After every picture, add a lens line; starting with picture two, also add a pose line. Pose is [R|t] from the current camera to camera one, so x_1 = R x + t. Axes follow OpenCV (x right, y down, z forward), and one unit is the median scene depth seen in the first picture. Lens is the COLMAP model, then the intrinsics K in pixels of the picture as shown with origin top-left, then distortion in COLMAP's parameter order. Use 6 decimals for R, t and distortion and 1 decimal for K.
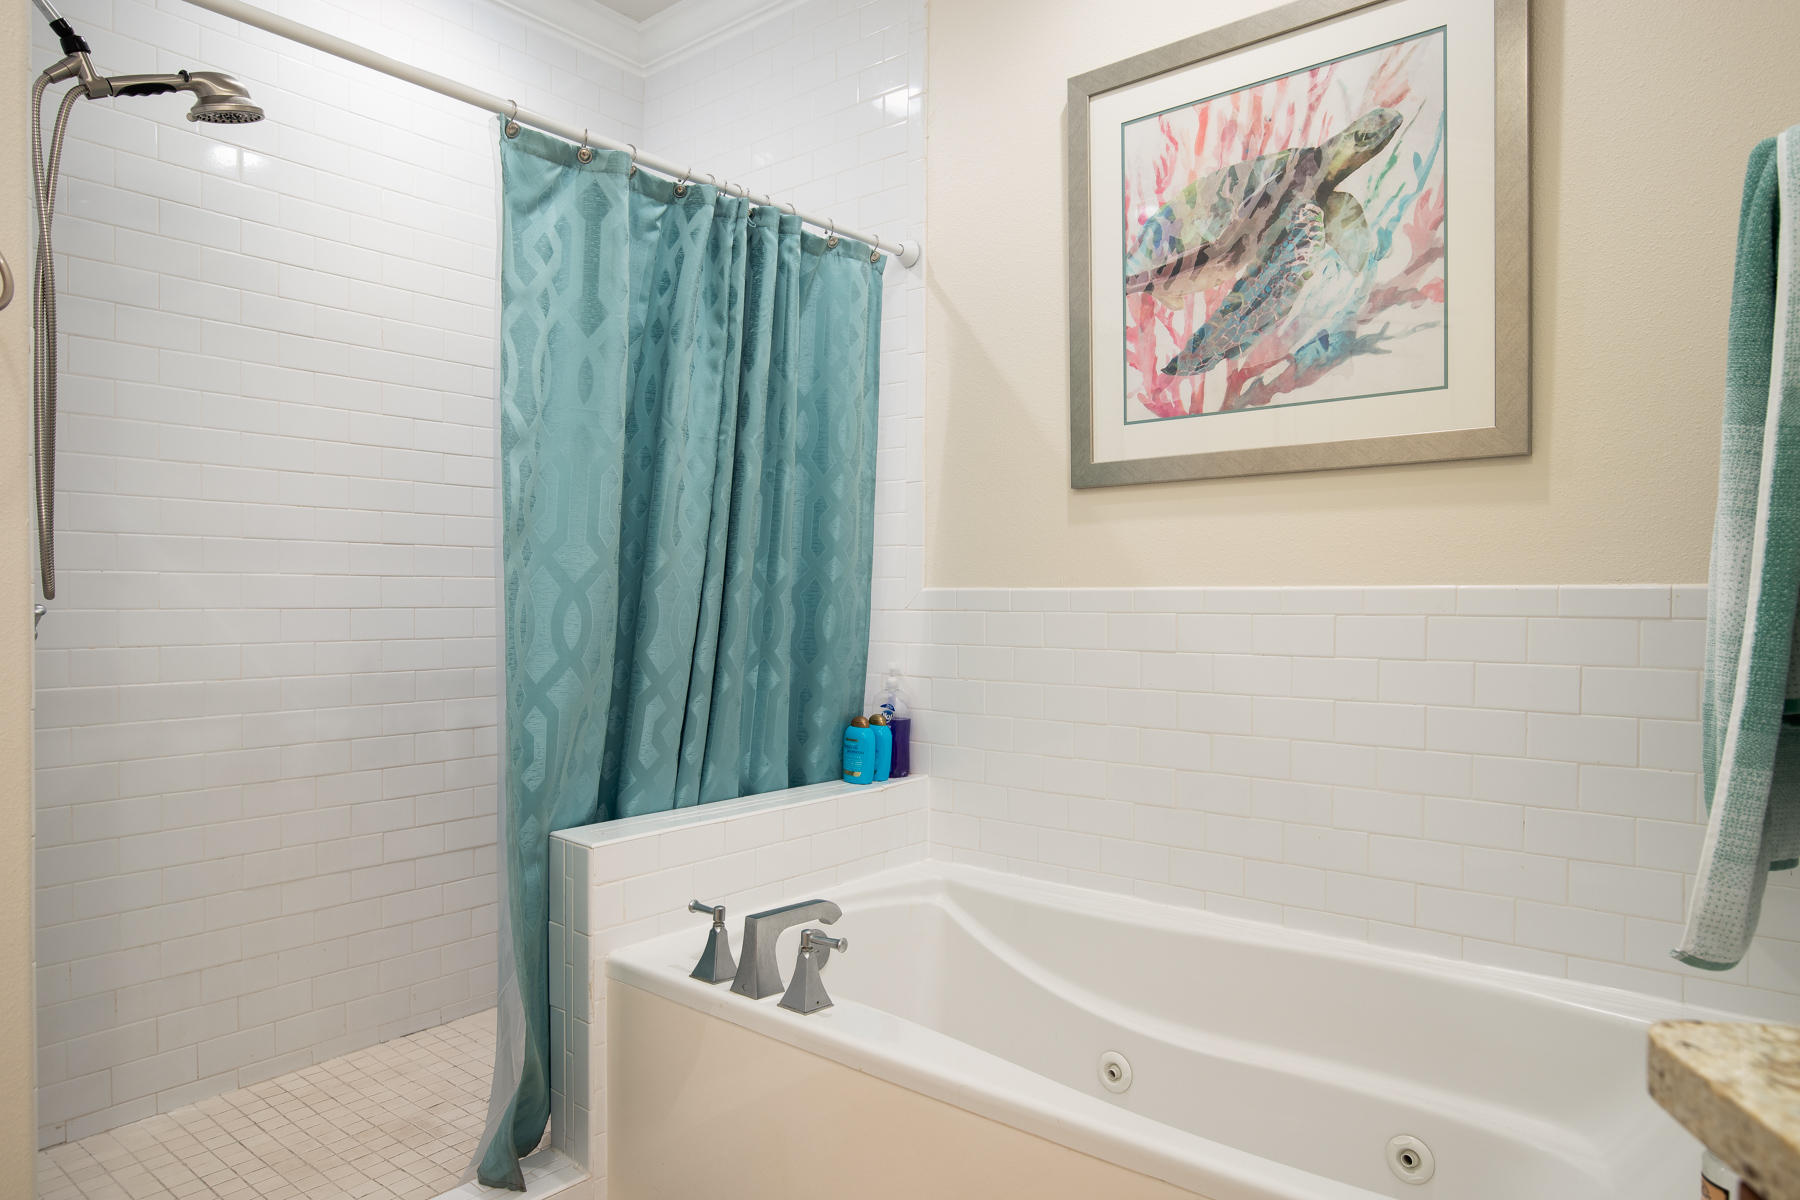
lens RADIAL K [[1110.2, 0, 900.0], [0, 1110.2, 600.0], [0, 0, 1]] dist [-0.000411, -0.001921]
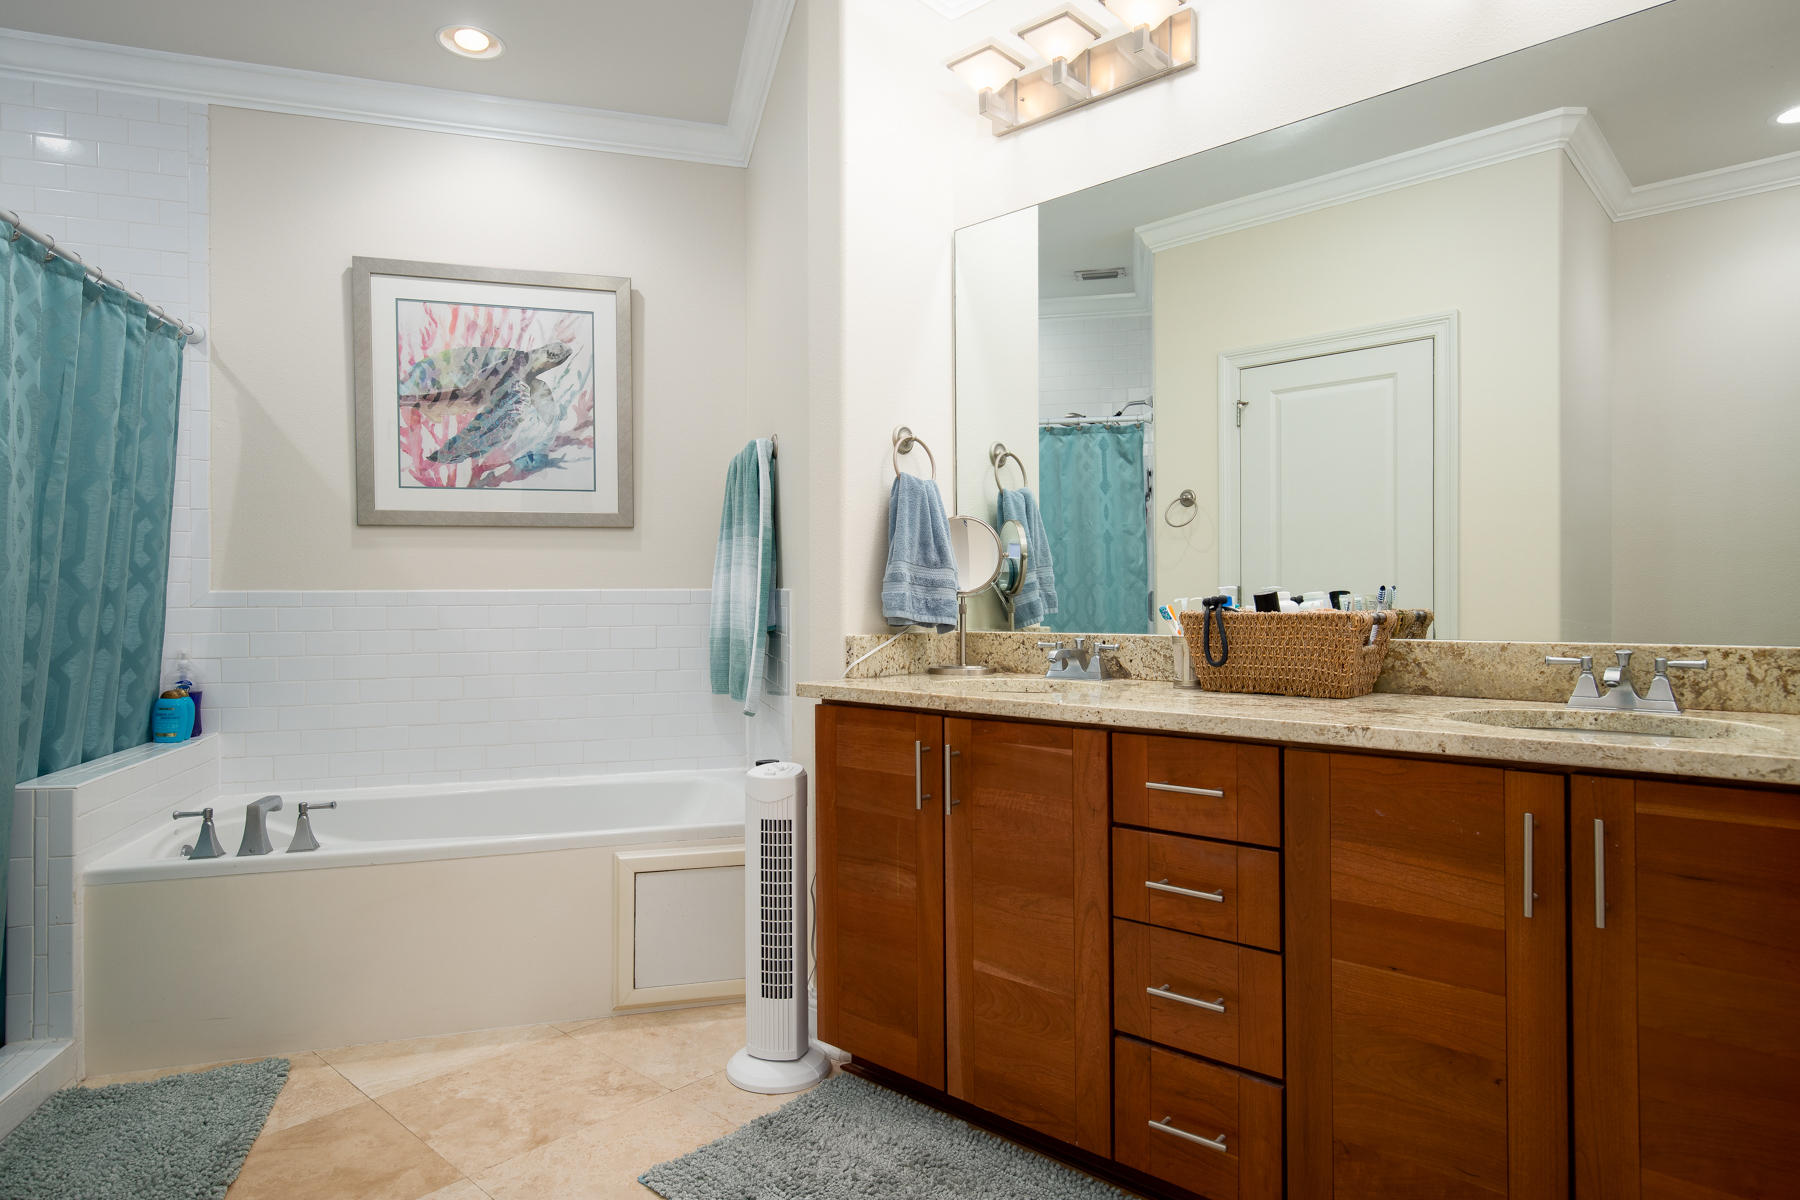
lens RADIAL K [[1110.2, 0, 900.0], [0, 1110.2, 600.0], [0, 0, 1]] dist [-0.000411, -0.001921]
pose [[0.558157, -0.011151, 0.829660, -0.775321], [0.010128, 0.999927, 0.006626, -0.000391], [-0.829673, 0.004704, 0.558229, -0.520945]]
